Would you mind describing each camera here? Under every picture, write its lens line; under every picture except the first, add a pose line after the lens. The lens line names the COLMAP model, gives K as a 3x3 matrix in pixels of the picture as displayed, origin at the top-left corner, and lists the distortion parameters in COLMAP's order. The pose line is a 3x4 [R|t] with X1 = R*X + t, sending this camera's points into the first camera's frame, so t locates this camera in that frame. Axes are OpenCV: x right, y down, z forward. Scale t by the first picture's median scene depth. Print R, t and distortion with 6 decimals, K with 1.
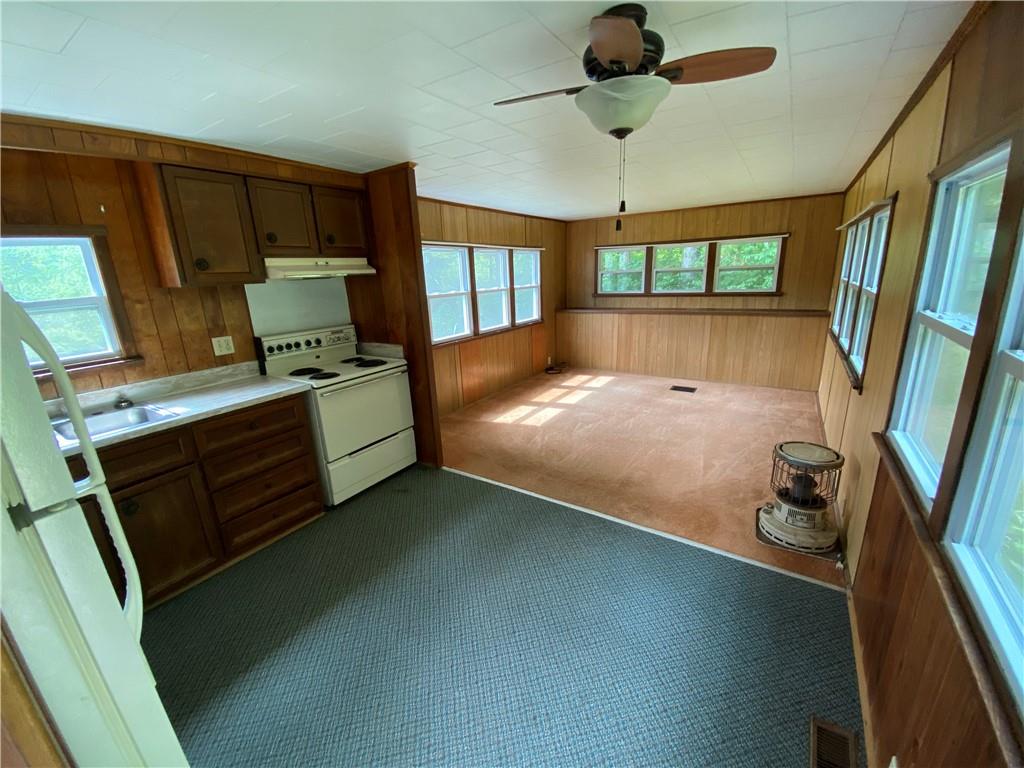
lens RADIAL K [[417.7, 0, 516.6], [0, 417.7, 390.8], [0, 0, 1]] dist [0.000609, 0.000020]
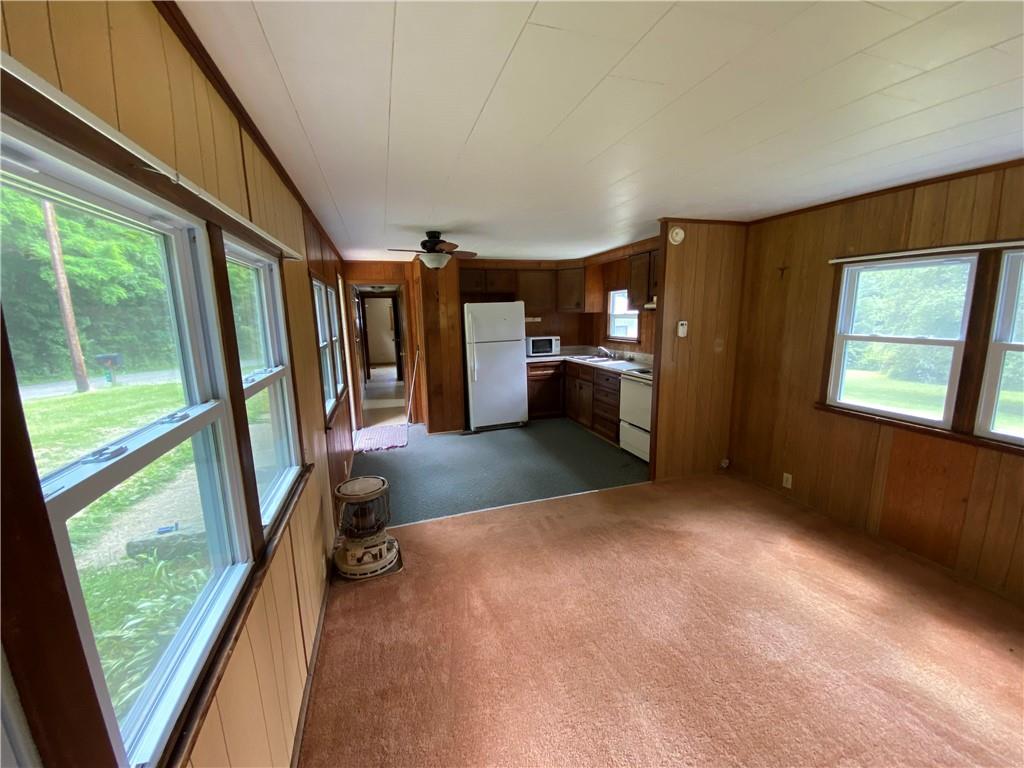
lens RADIAL K [[417.7, 0, 516.6], [0, 417.7, 390.8], [0, 0, 1]] dist [0.000609, 0.000020]
pose [[-0.640119, 0.192382, -0.743799, 0.904815], [-0.168590, 0.909369, 0.380295, -0.433261], [0.749550, 0.368831, -0.549671, 1.373255]]
